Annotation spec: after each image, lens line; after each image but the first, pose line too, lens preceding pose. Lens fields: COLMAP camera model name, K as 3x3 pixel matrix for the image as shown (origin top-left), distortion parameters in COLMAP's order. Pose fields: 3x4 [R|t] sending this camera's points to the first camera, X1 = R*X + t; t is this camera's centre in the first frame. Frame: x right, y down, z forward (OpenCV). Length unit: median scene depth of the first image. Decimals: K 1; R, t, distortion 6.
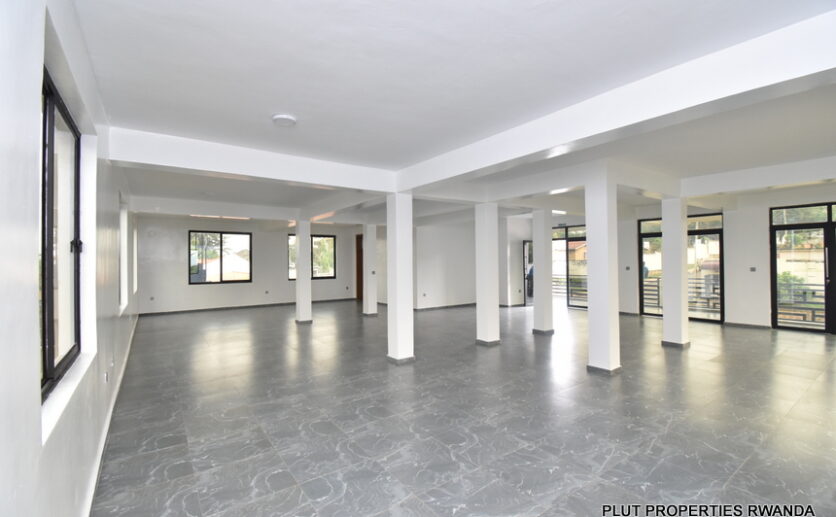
lens RADIAL K [[369.0, 0, 418.0], [0, 369.0, 258.5], [0, 0, 1]] dist [0.017667, -0.024417]
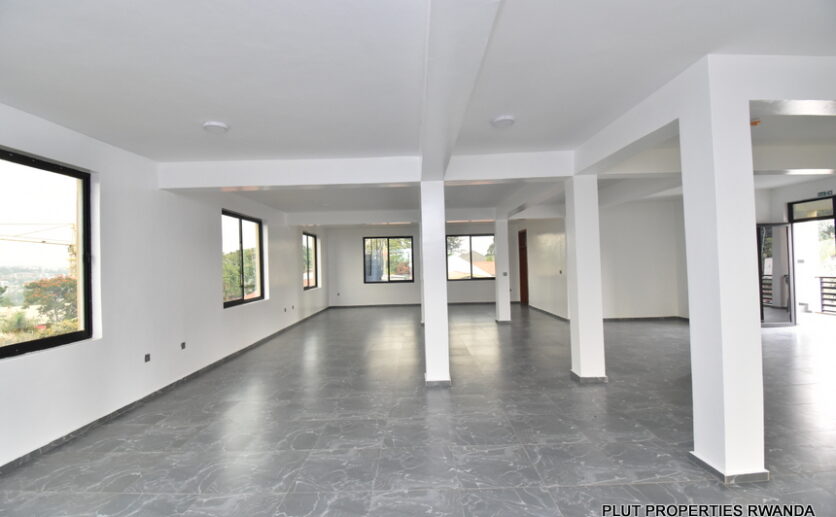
lens RADIAL K [[372.2, 0, 416.9], [0, 372.2, 258.2], [0, 0, 1]] dist [0.016064, -0.024668]
pose [[0.807993, -0.021048, -0.588816, 0.224336], [0.023092, 0.999725, -0.004049, -0.000095], [0.588739, -0.010326, 0.808257, 0.164408]]
